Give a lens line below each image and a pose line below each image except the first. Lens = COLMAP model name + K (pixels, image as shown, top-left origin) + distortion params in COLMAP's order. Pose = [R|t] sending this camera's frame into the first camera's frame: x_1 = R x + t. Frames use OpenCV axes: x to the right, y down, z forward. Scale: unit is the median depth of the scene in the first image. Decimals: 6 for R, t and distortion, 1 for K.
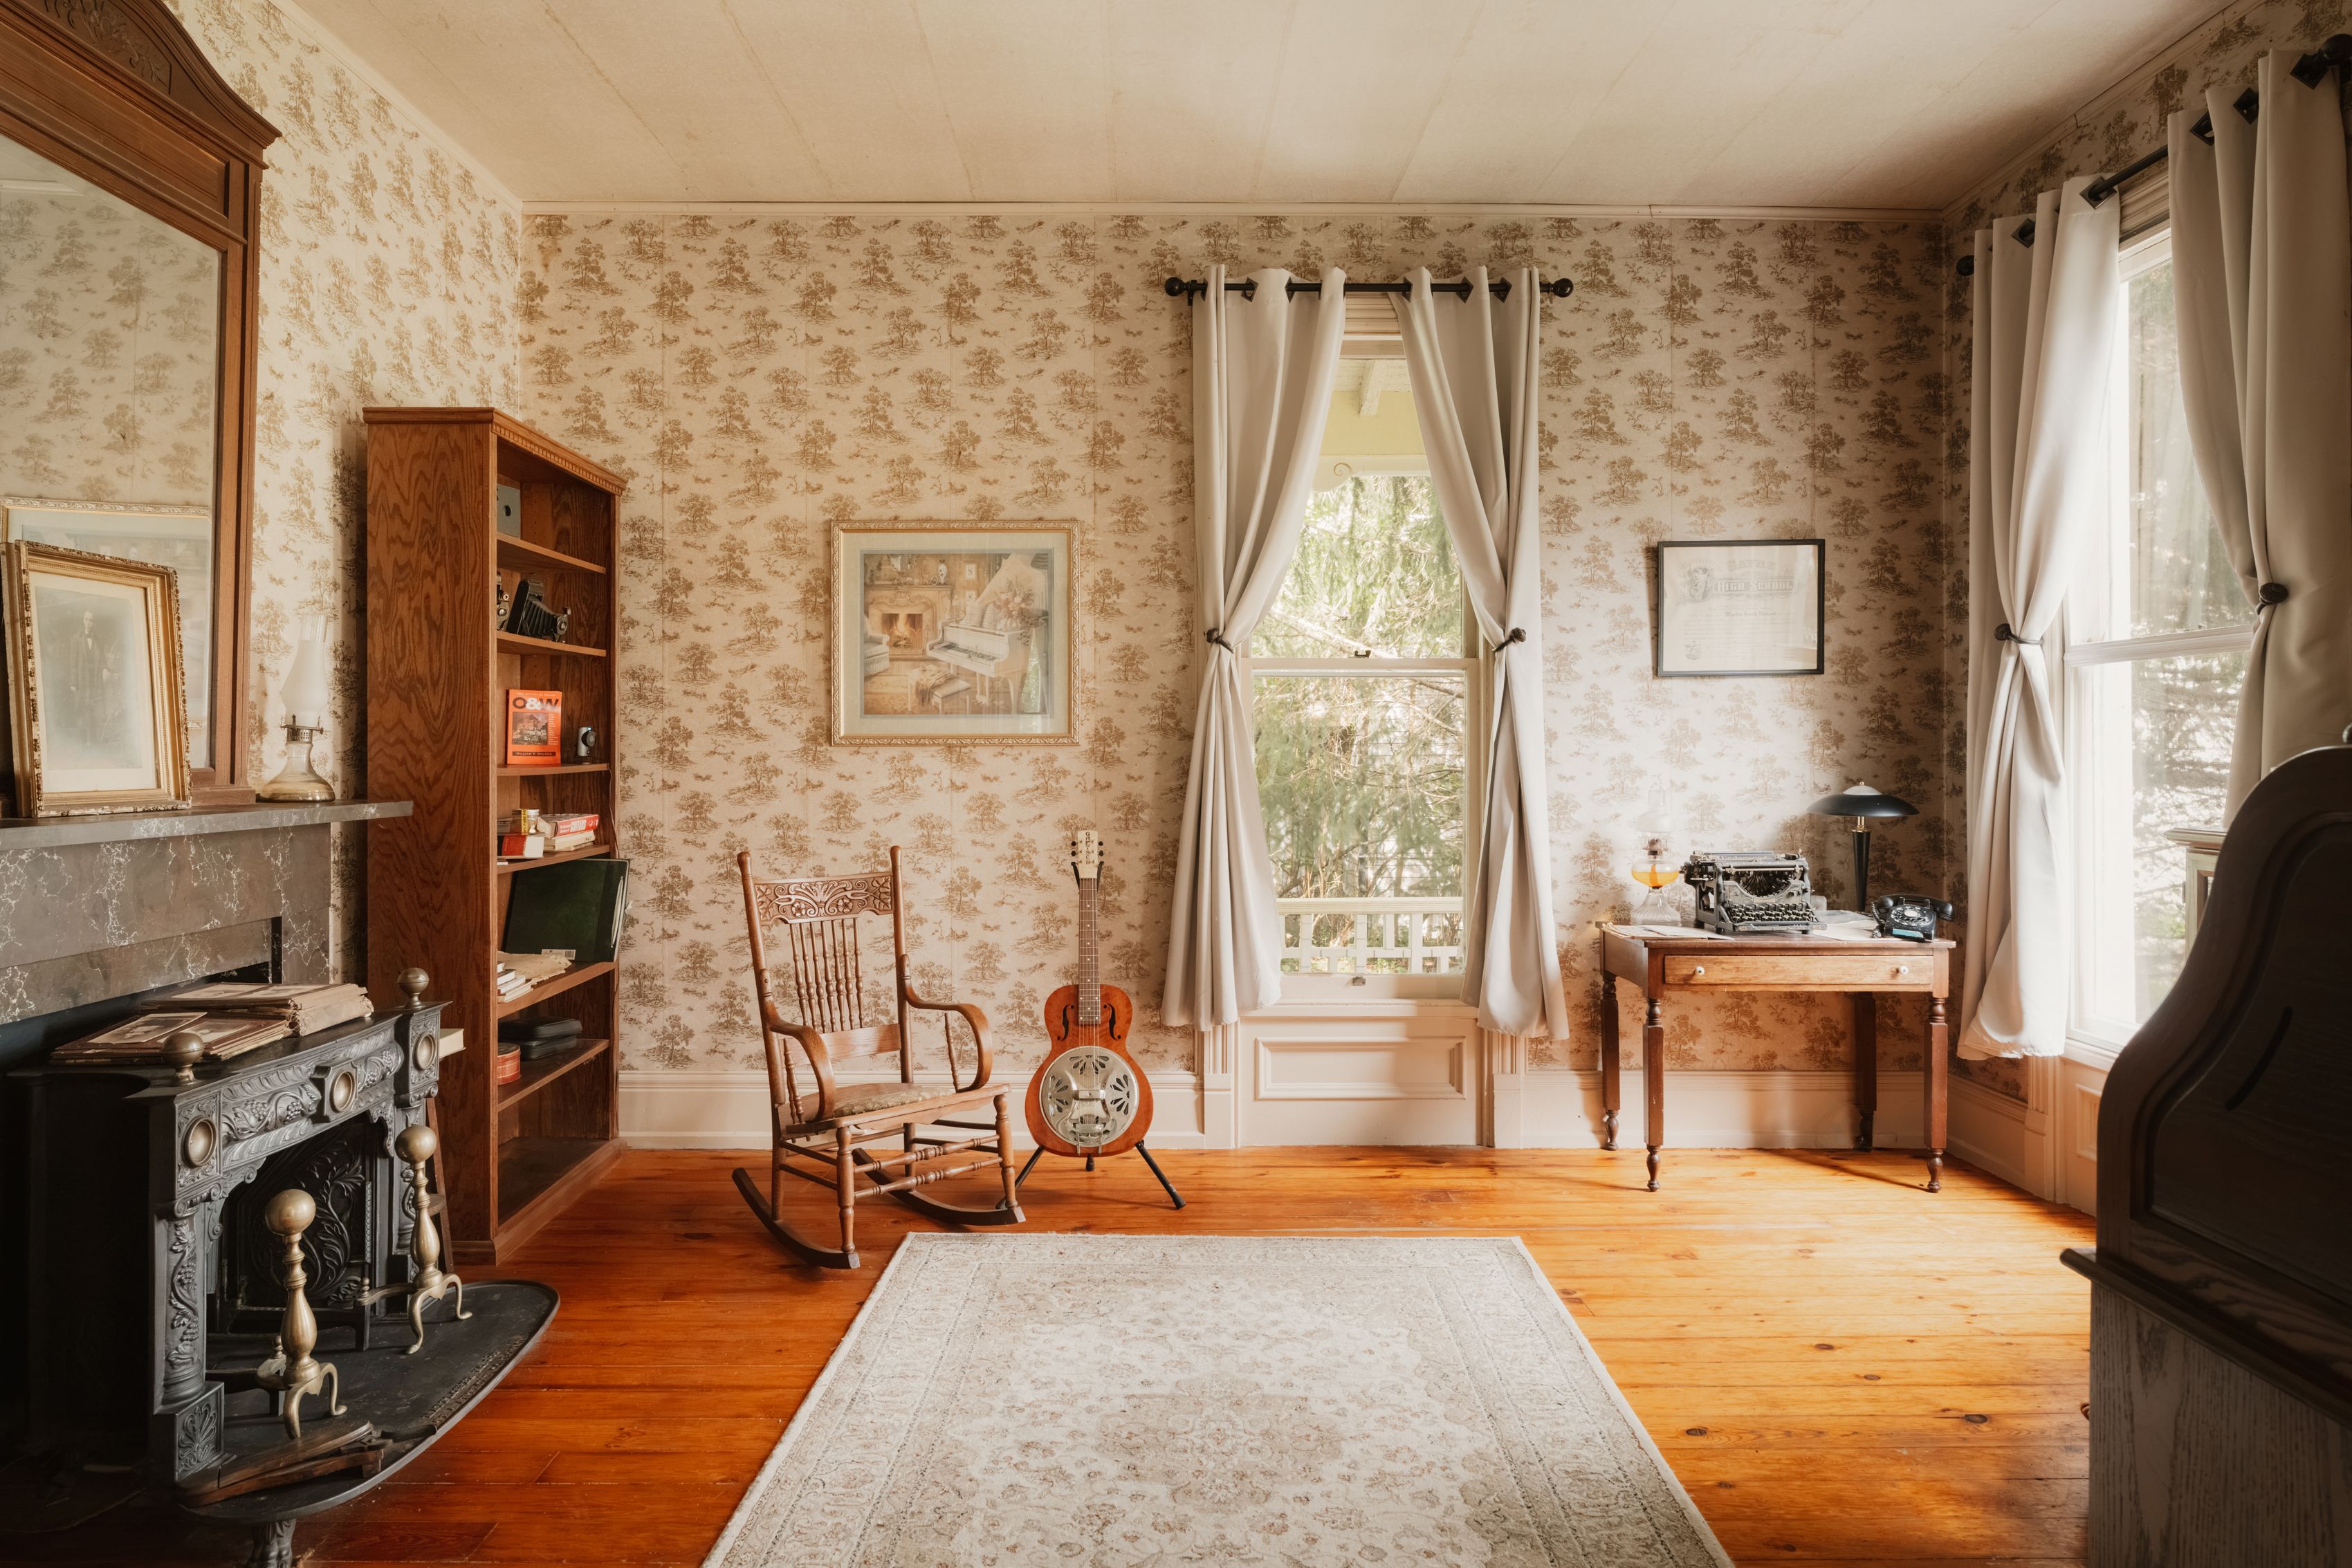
lens RADIAL K [[1436.3, 0, 1194.1], [0, 1436.3, 741.4], [0, 0, 1]] dist [0.003021, 0.000580]
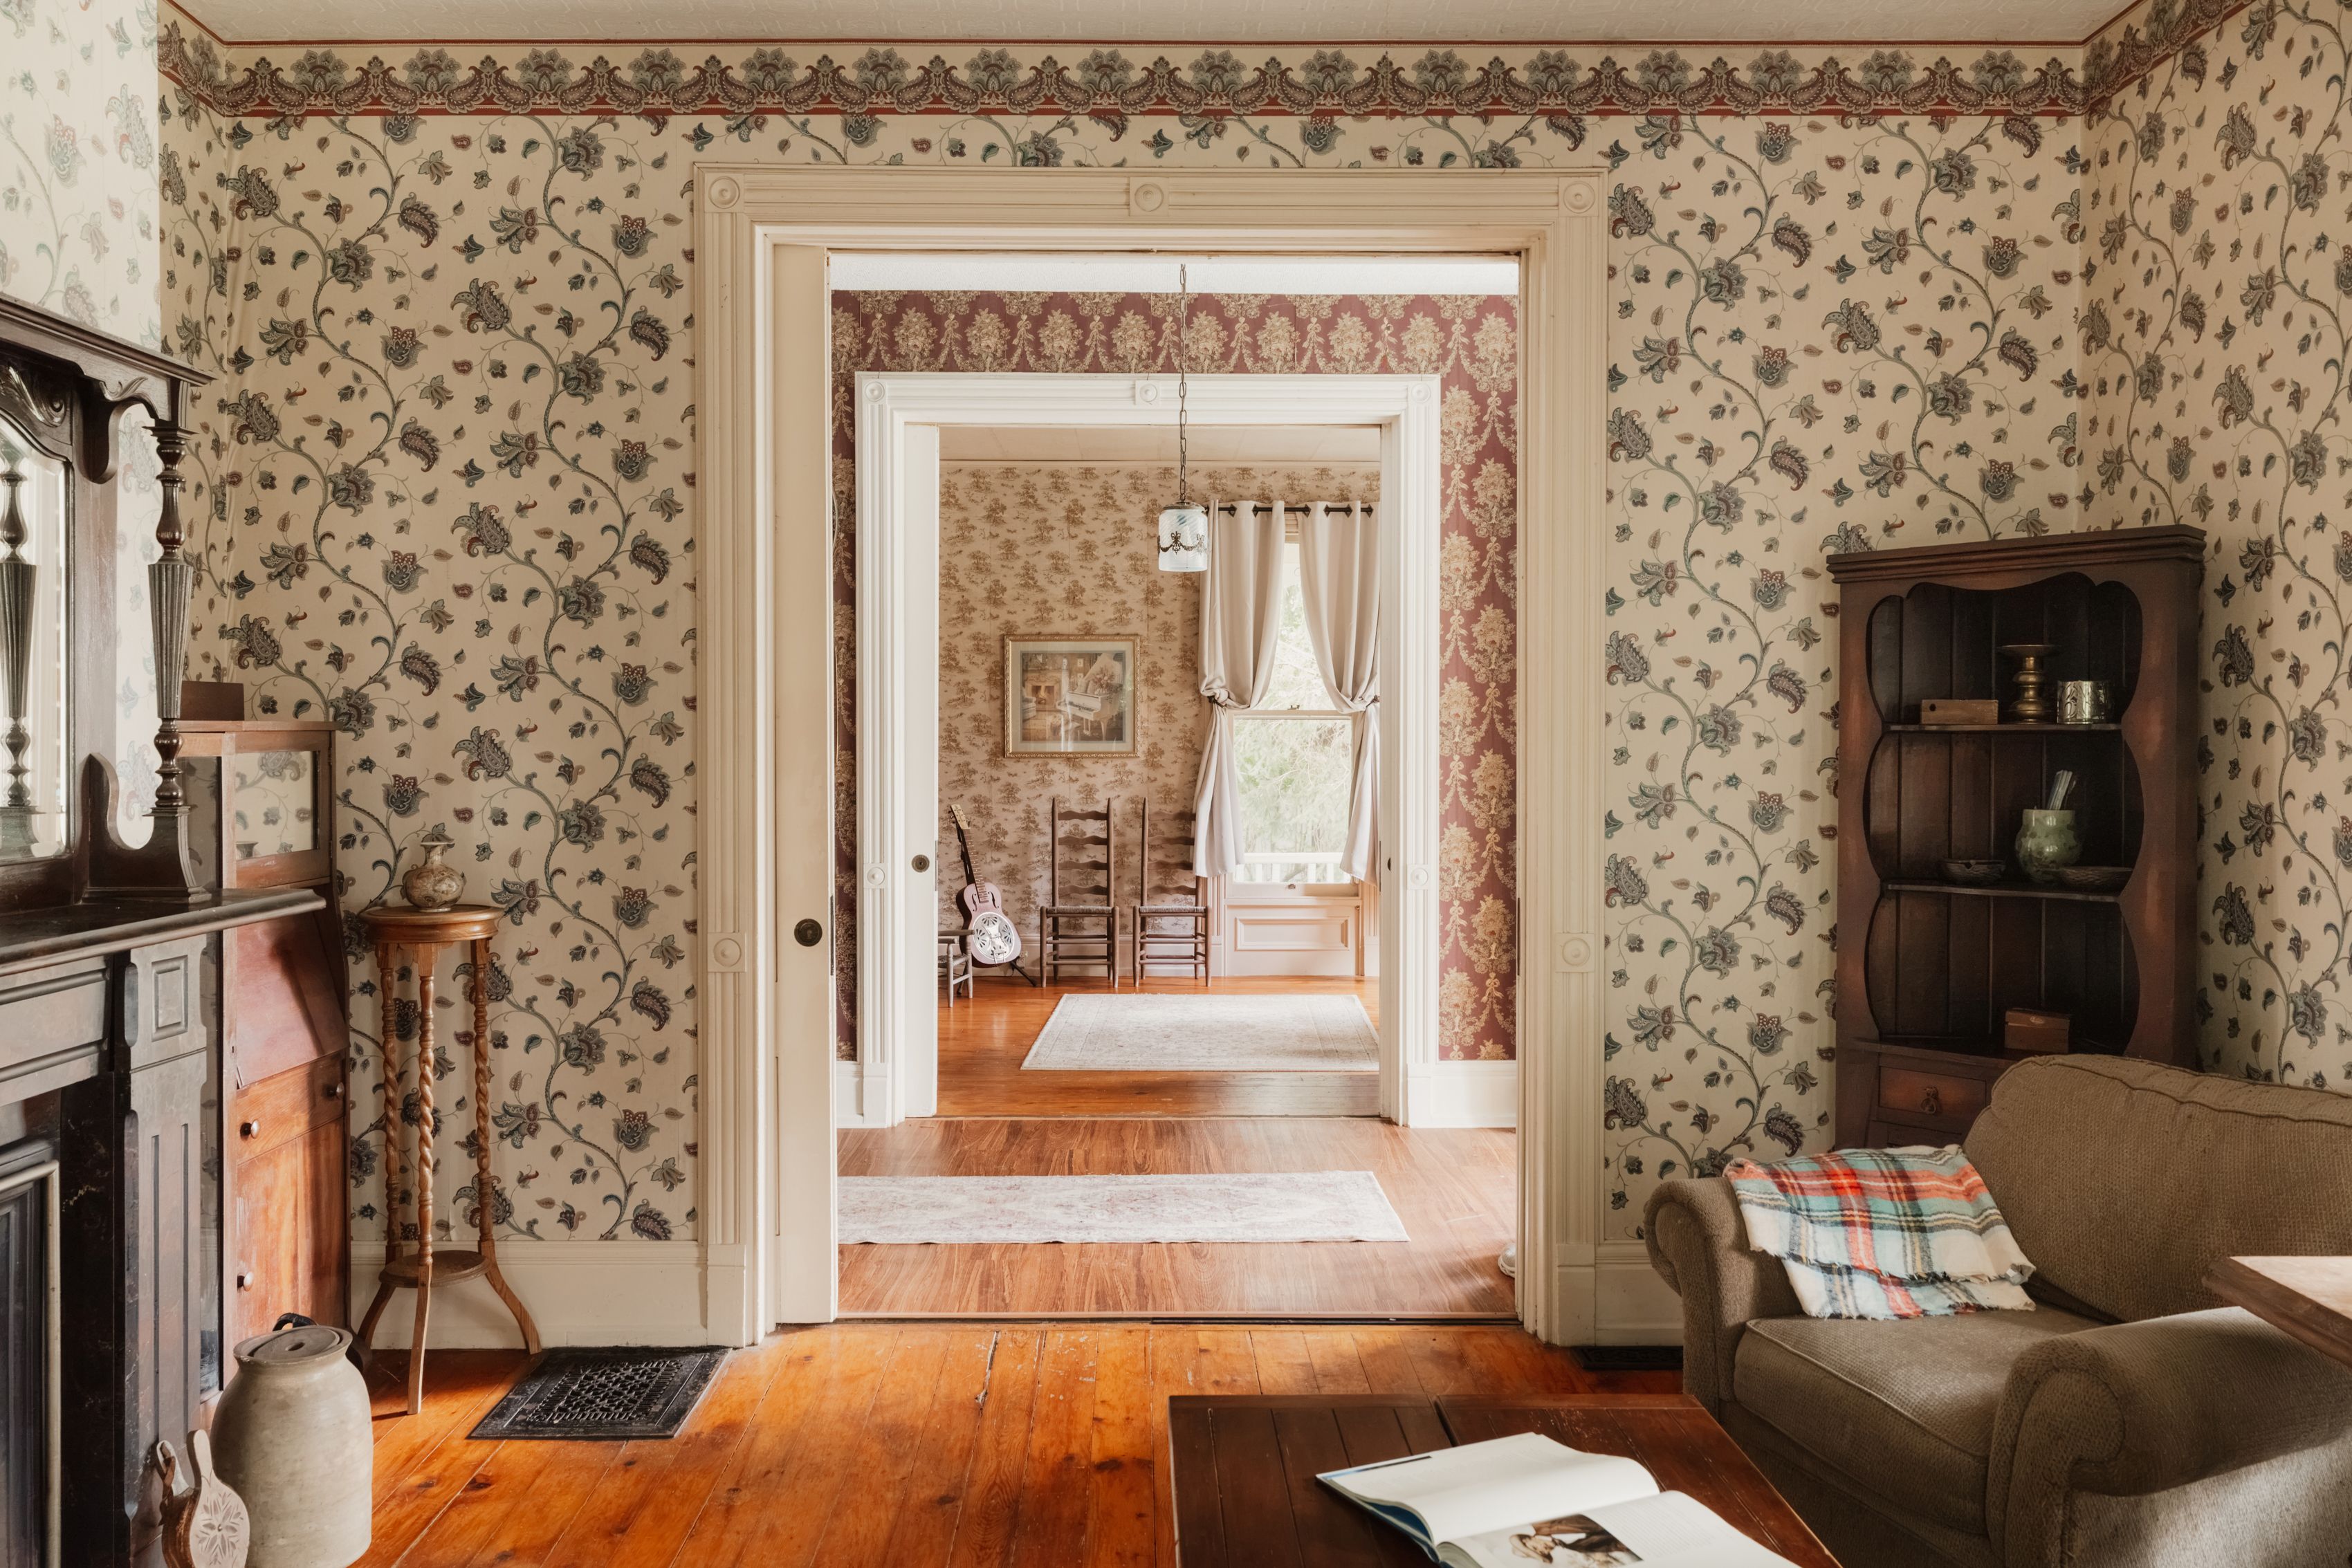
lens RADIAL K [[1896.1, 0, 1172.1], [0, 1896.1, 782.3], [0, 0, 1]] dist [-0.001484, -0.000051]
pose [[0.999997, 0.002227, -0.001338, -0.034661], [-0.002210, 0.999919, 0.012550, 0.003626], [0.001366, -0.012547, 0.999920, -1.418393]]
